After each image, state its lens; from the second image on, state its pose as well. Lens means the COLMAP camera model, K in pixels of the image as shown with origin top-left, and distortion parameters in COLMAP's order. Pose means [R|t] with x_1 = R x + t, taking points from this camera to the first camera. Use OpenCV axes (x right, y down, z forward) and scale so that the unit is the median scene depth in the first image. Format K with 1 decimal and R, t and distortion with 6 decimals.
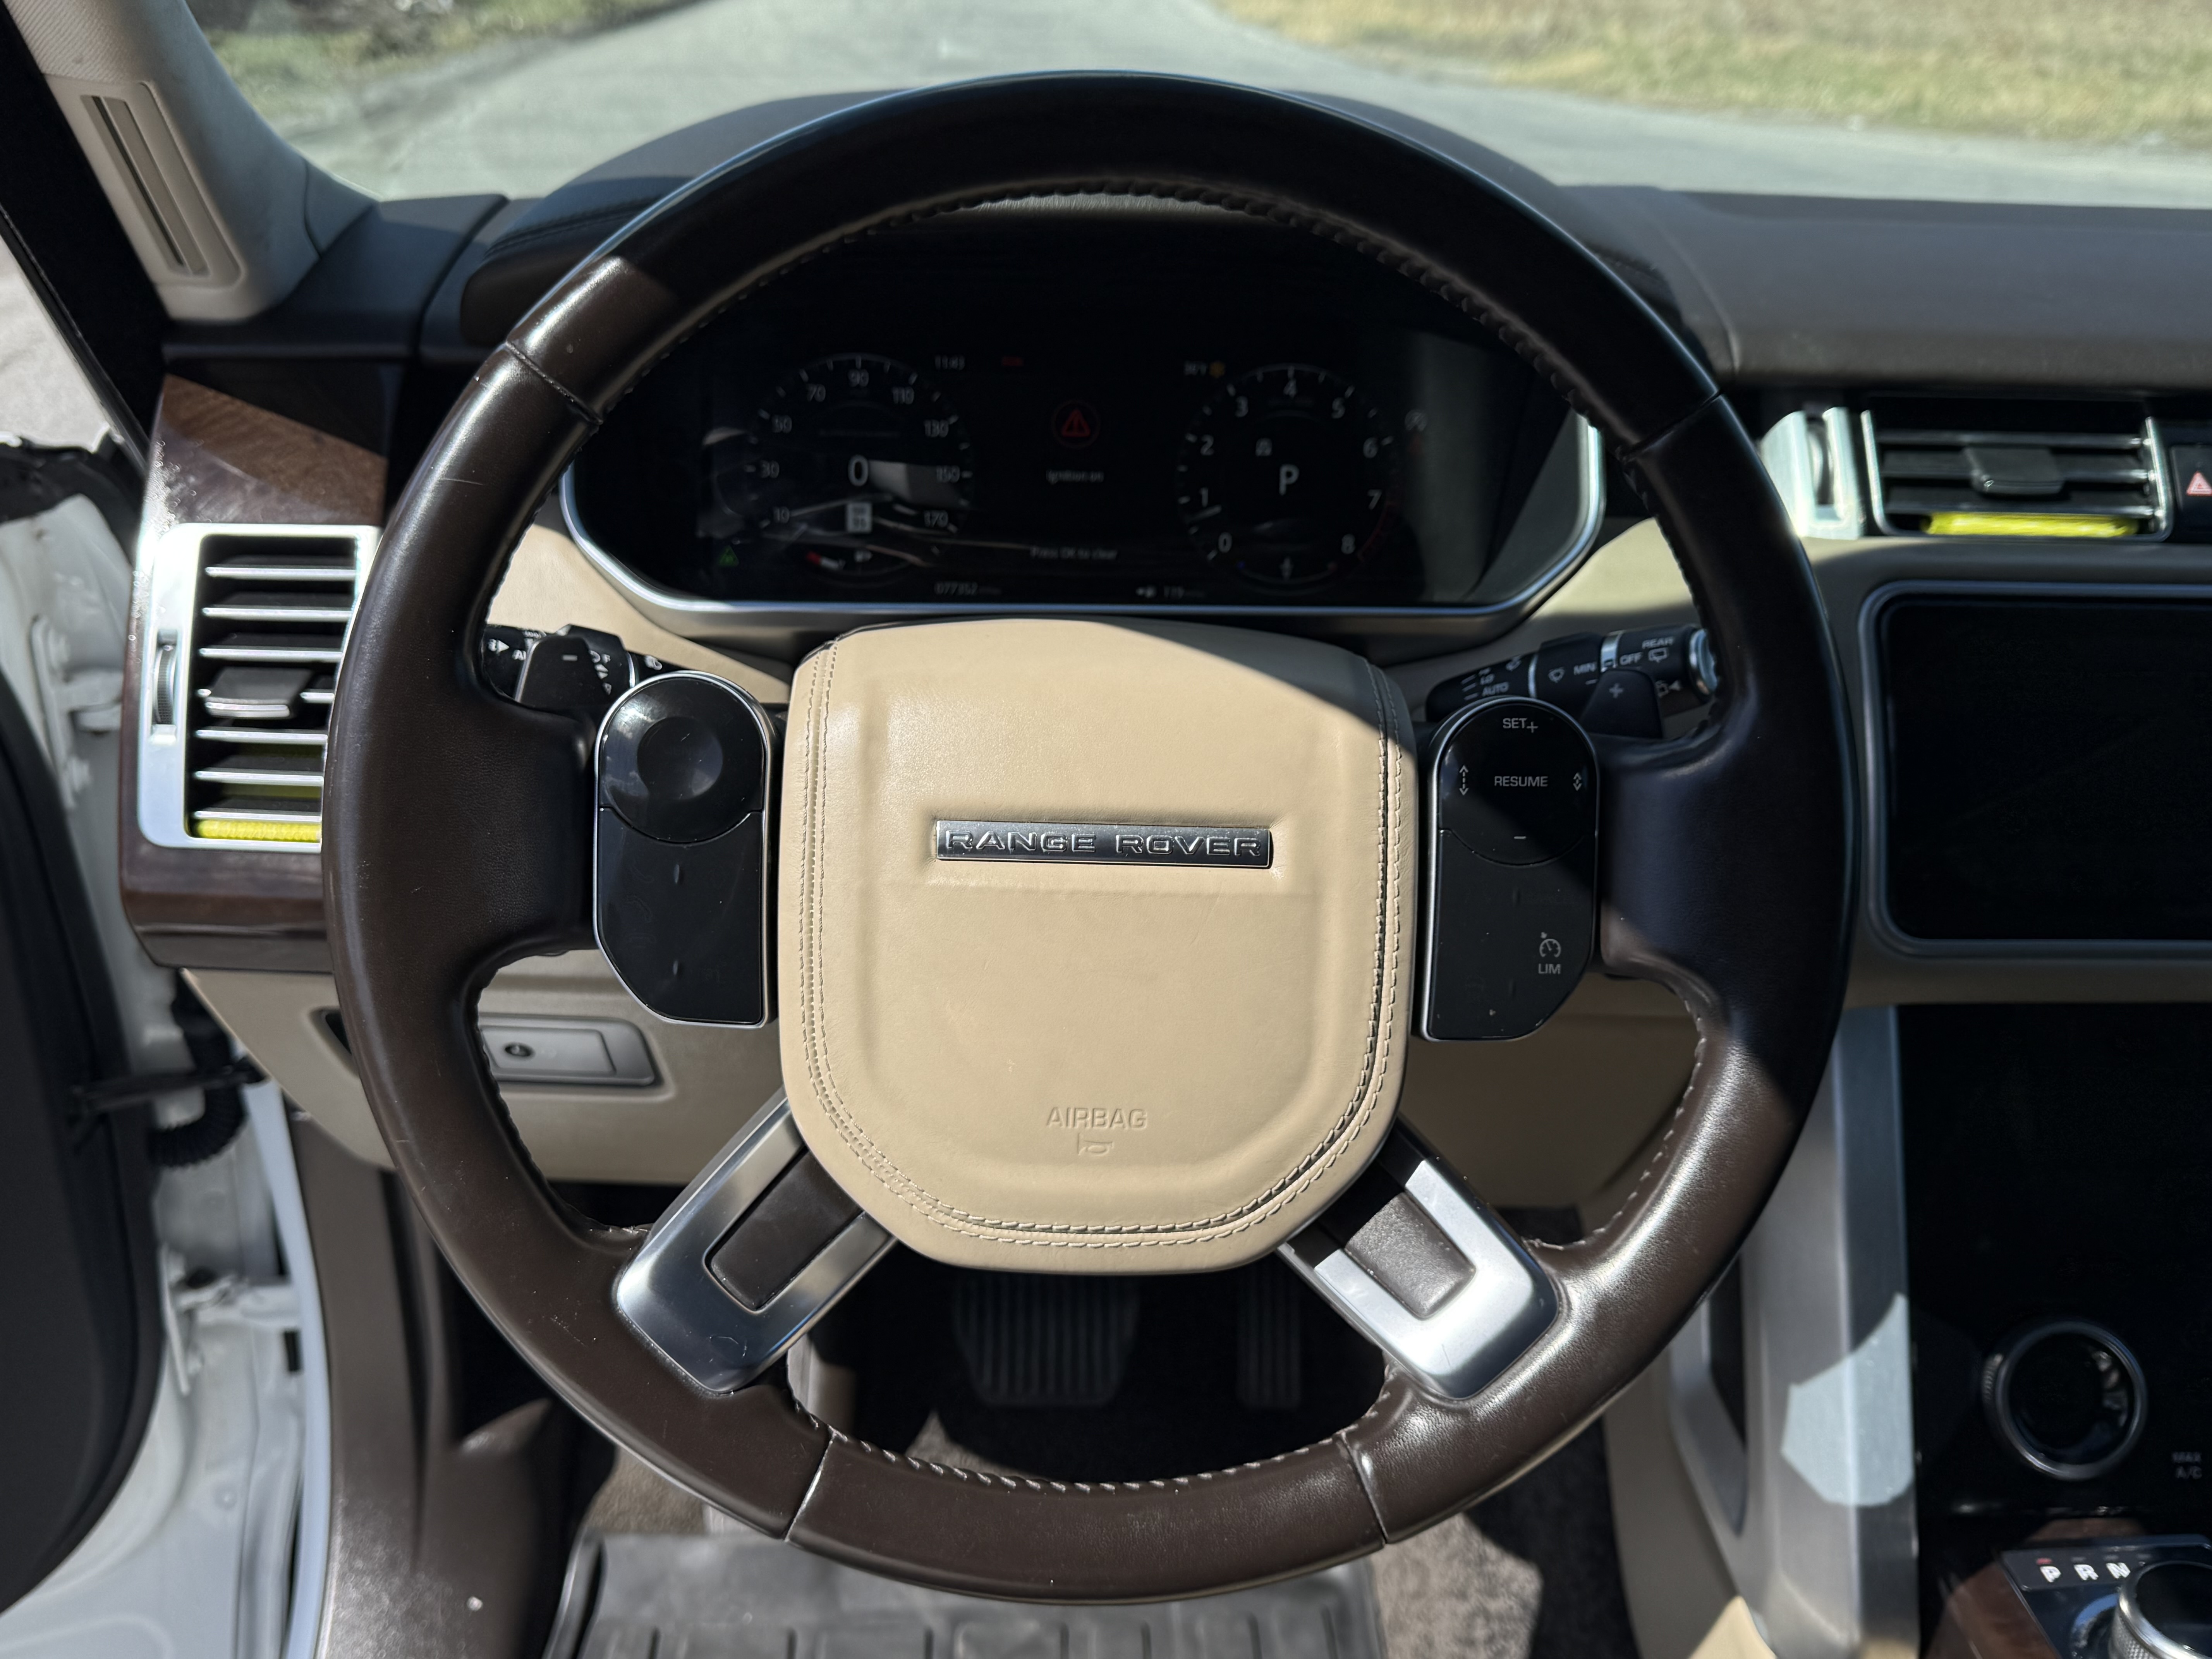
lens RADIAL K [[1976.6, 0, 1084.7], [0, 1976.6, 841.0], [0, 0, 1]] dist [0.095102, -0.170889]
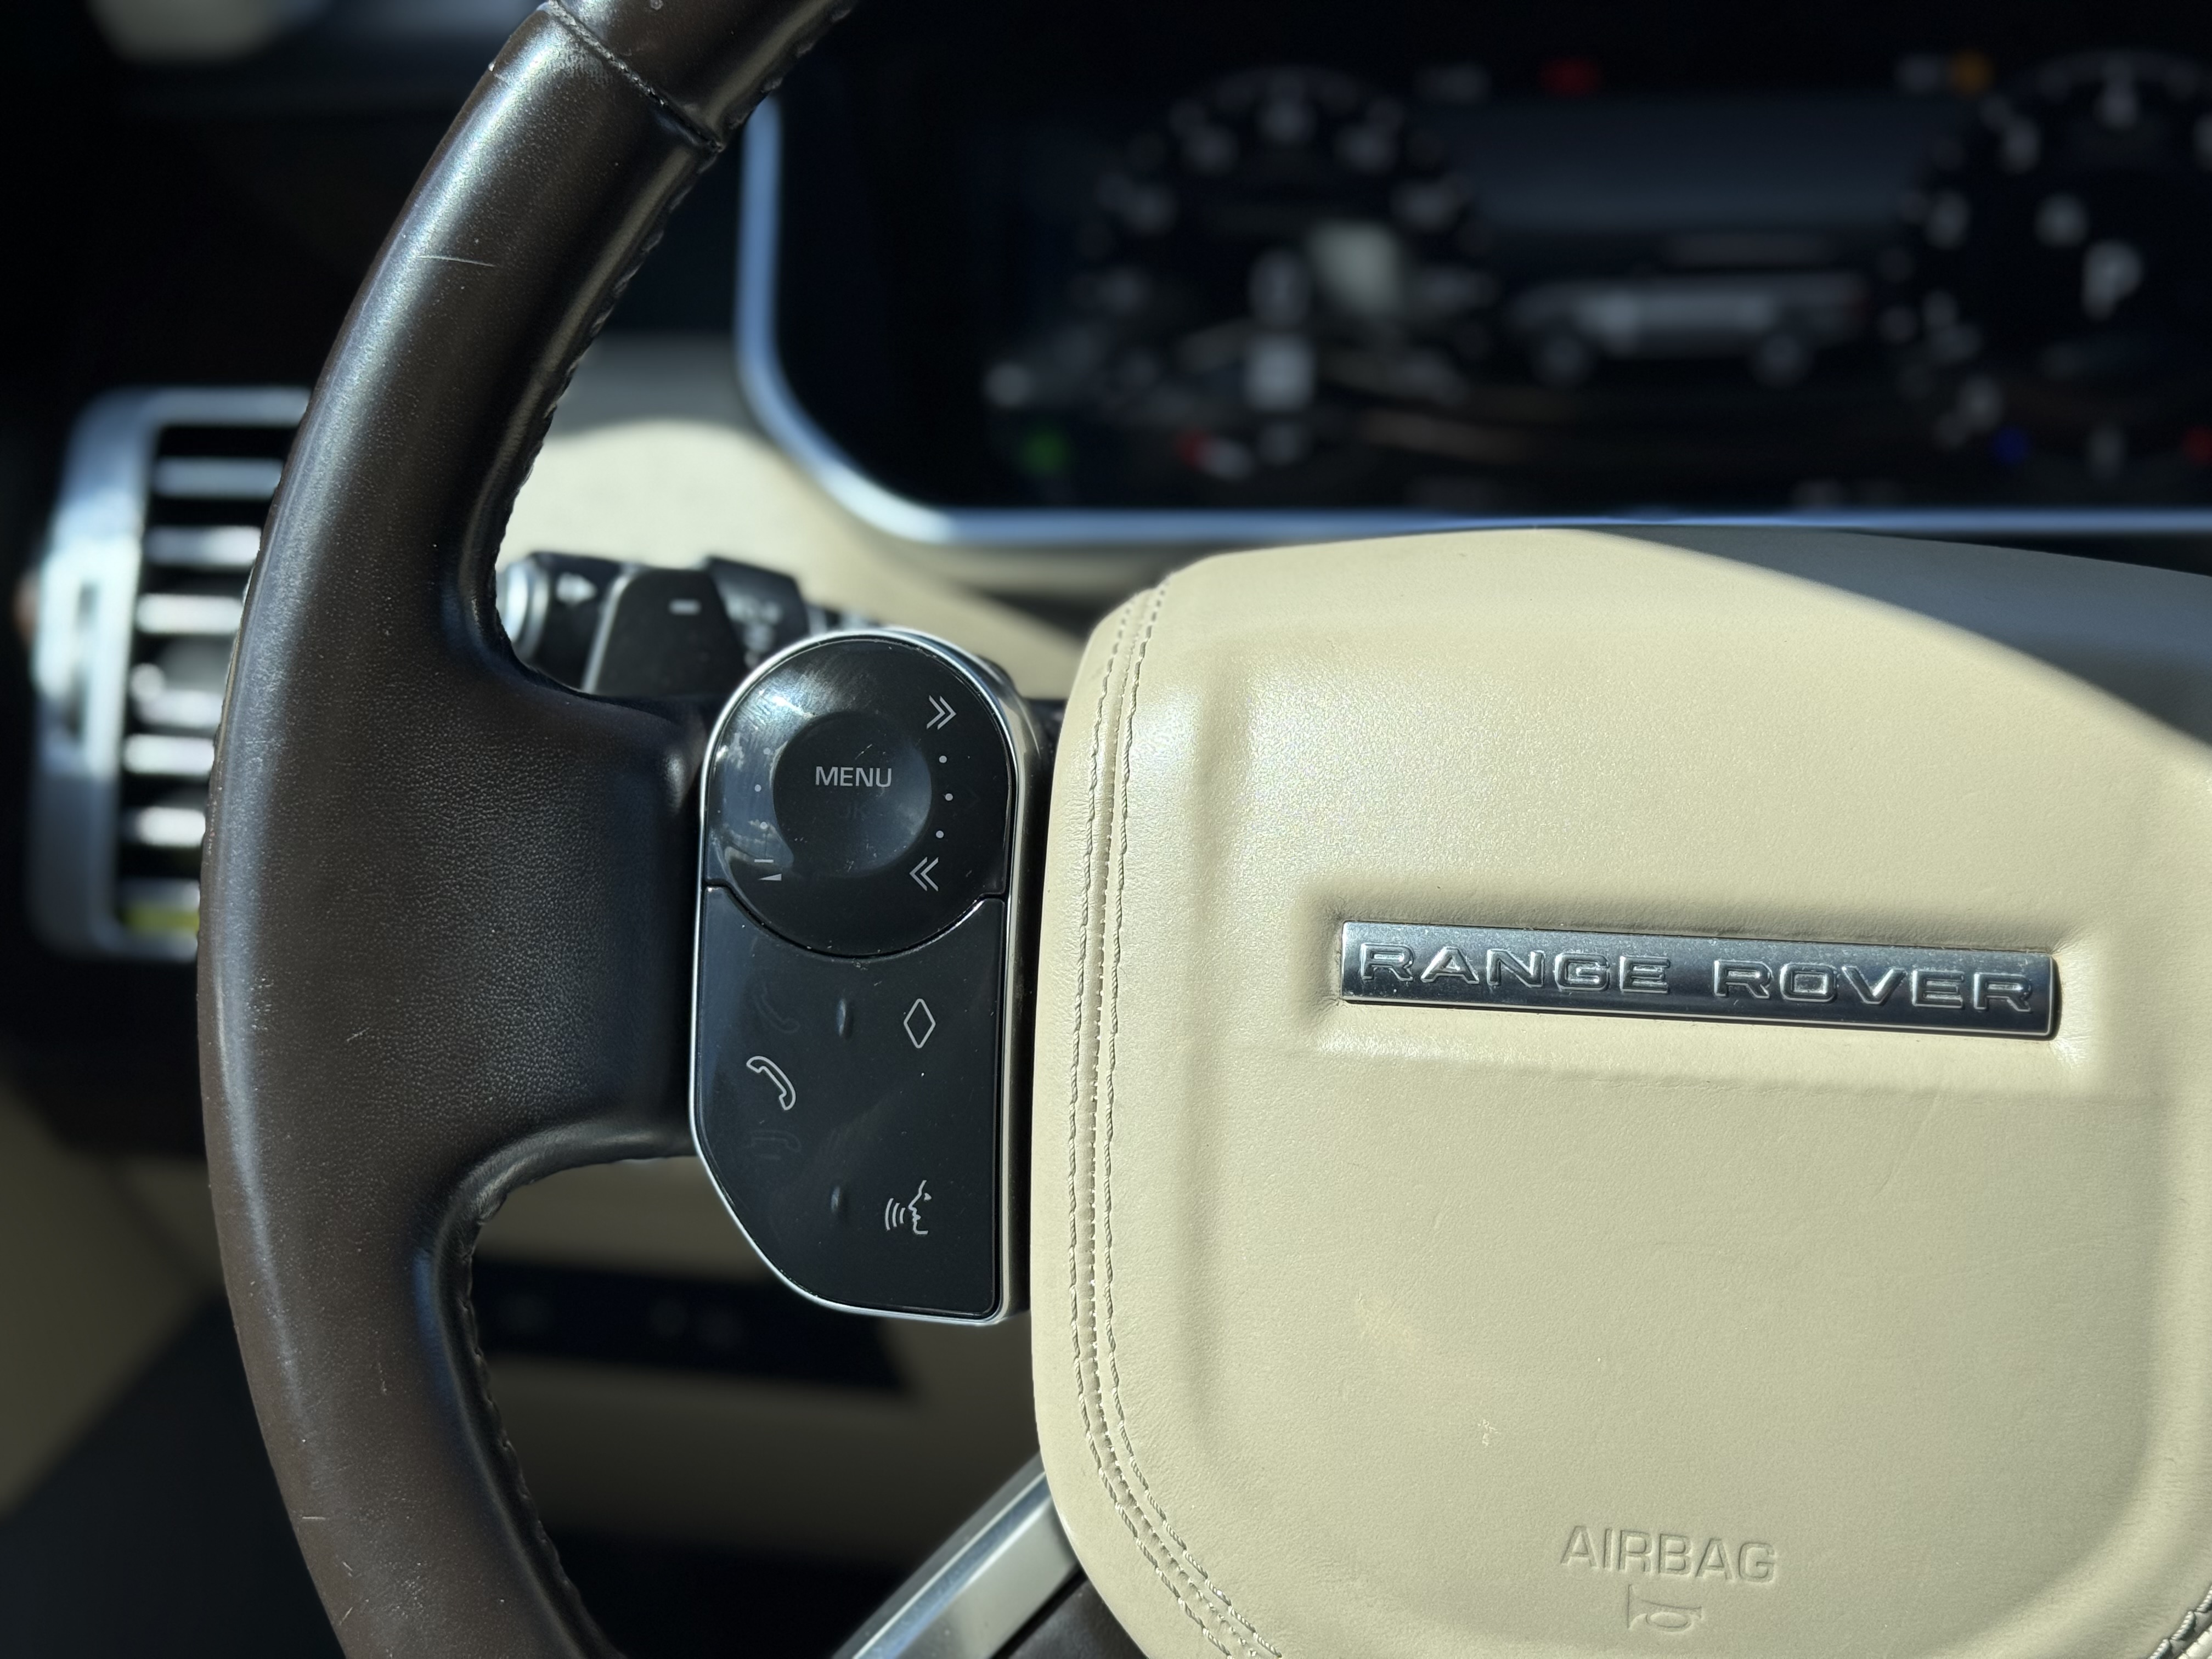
lens RADIAL K [[3164.8, 0, 1090.2], [0, 3164.8, 822.8], [0, 0, 1]] dist [0.116025, 0.000000]
pose [[0.978375, 0.012600, -0.206454, 0.025422], [-0.022082, 0.998801, -0.043687, 0.000847], [0.205656, 0.047301, 0.977481, 0.202790]]
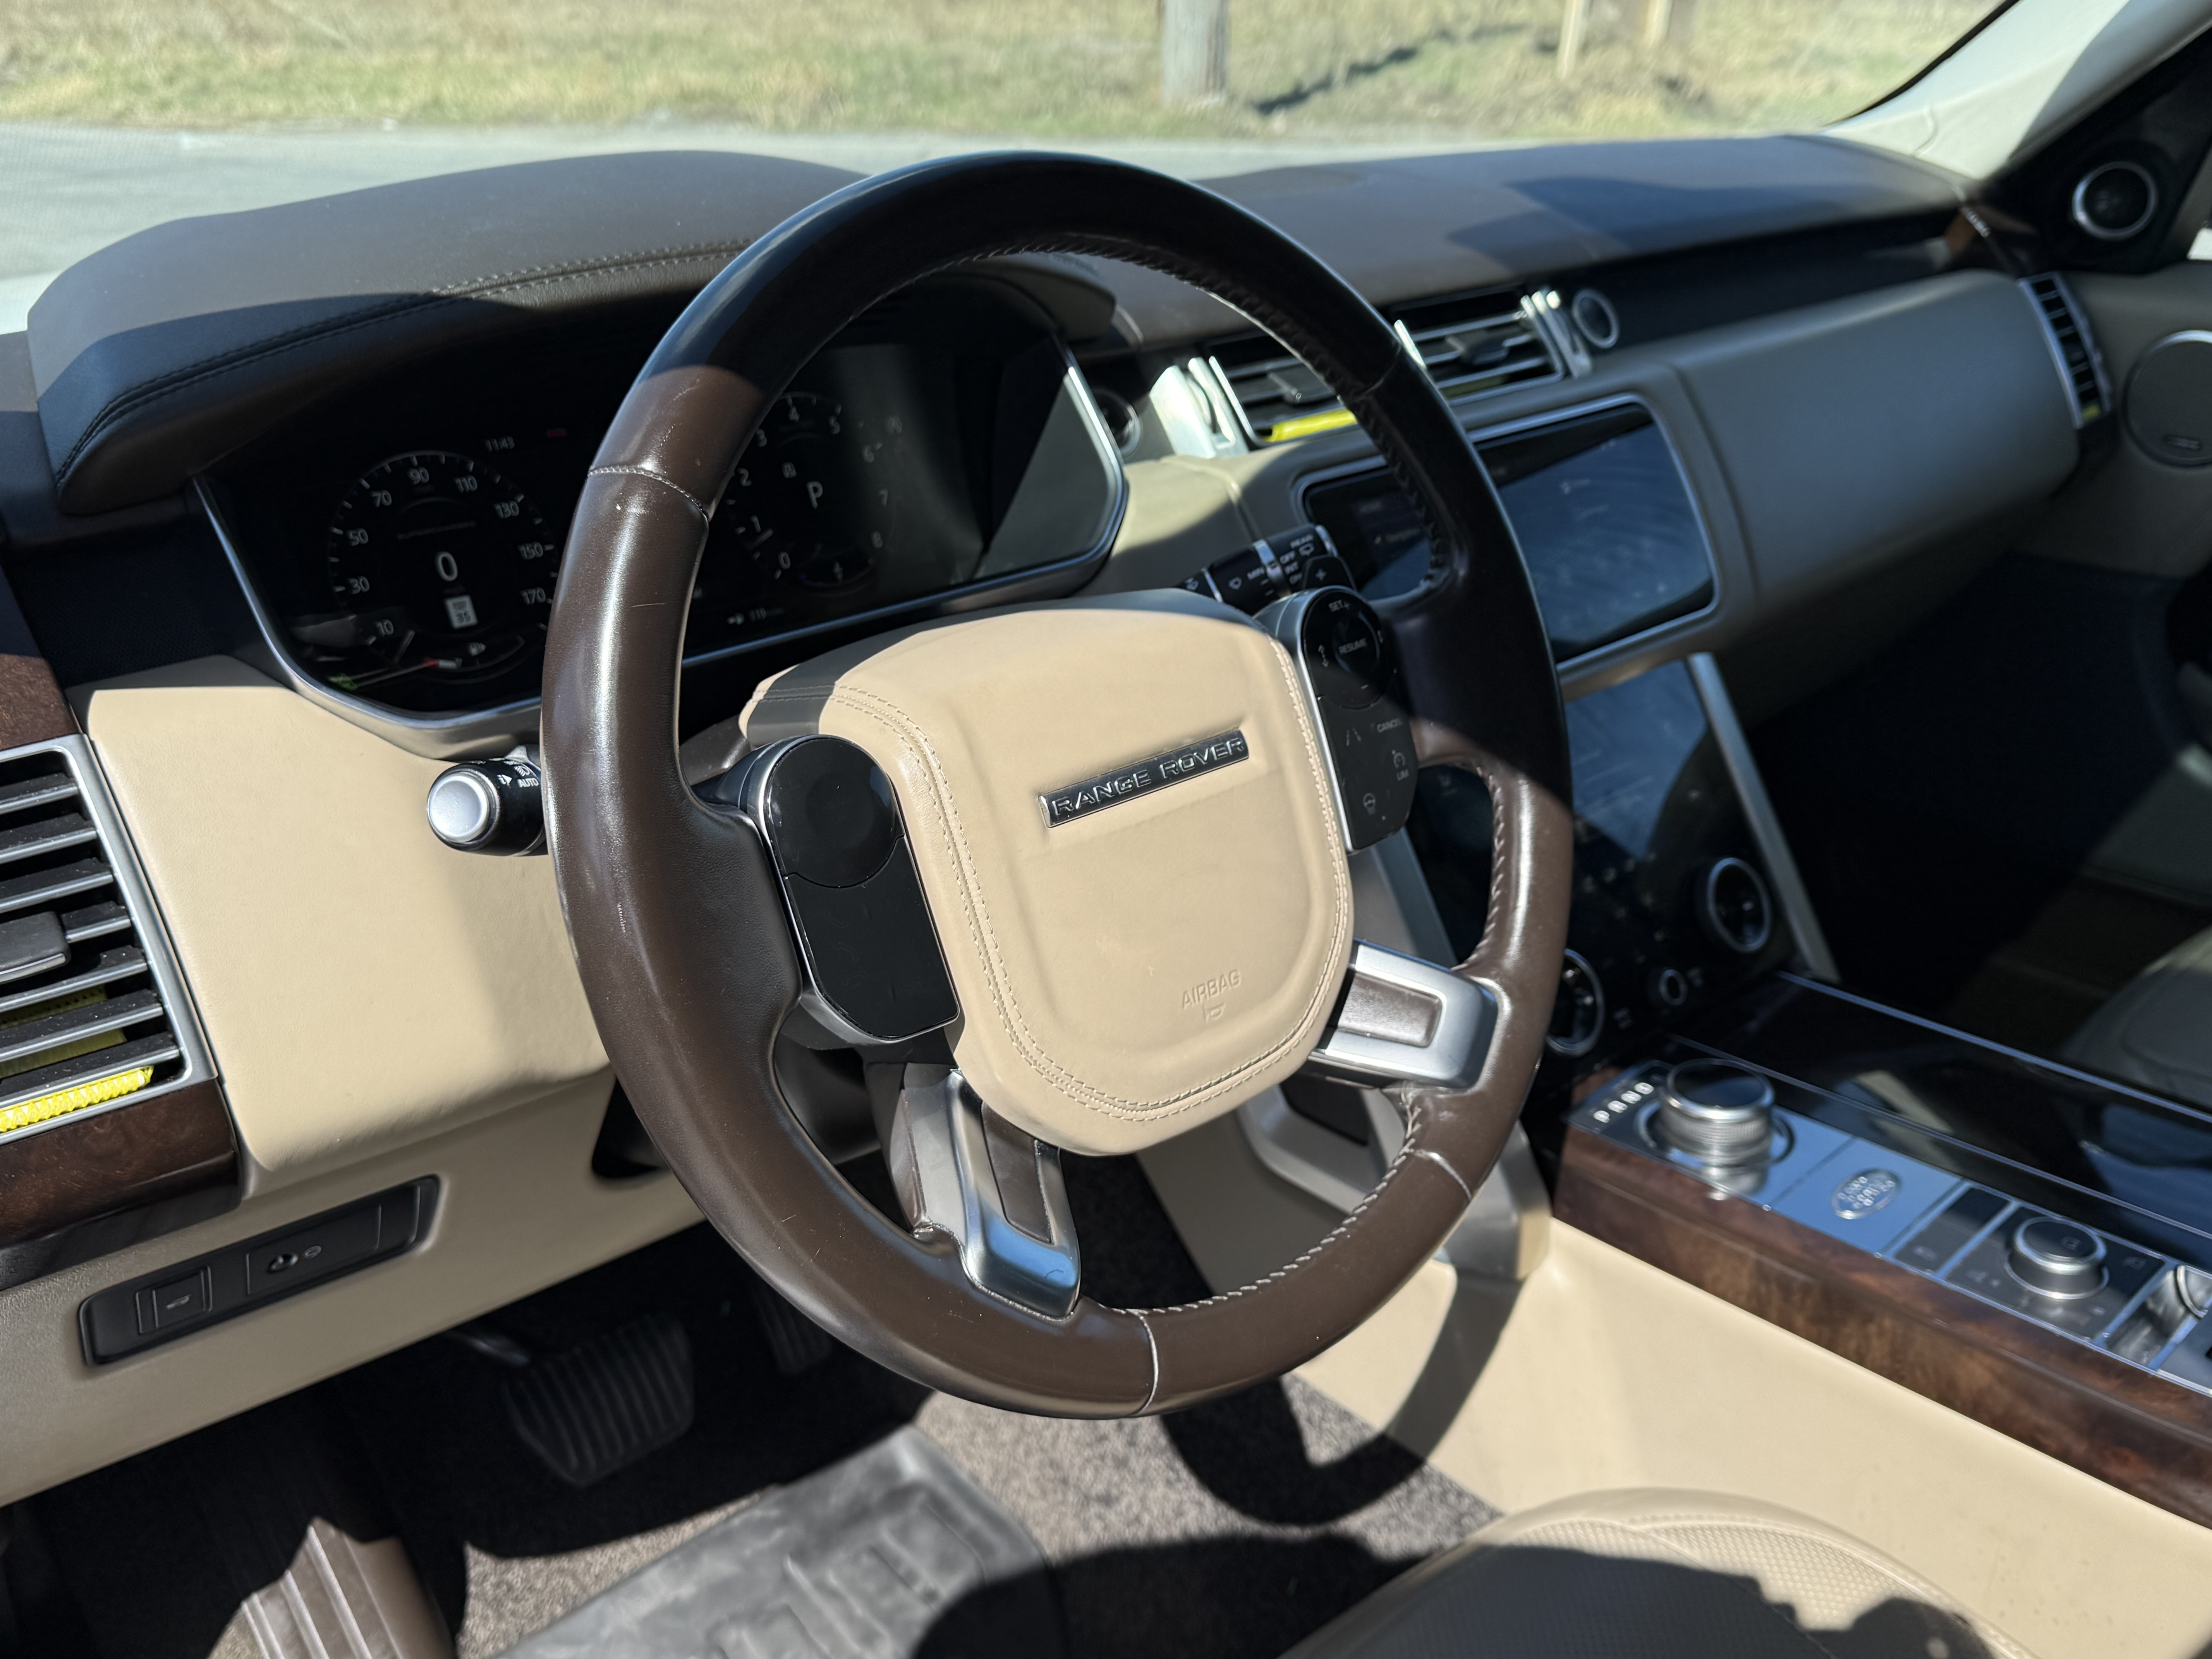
lens RADIAL K [[1976.6, 0, 1126.4], [0, 1976.6, 843.8], [0, 0, 1]] dist [0.095102, -0.170889]
pose [[0.757420, -0.294432, 0.582773, -0.697378], [0.293948, 0.950753, 0.098305, -0.079311], [-0.583017, 0.096847, 0.806667, 0.025694]]
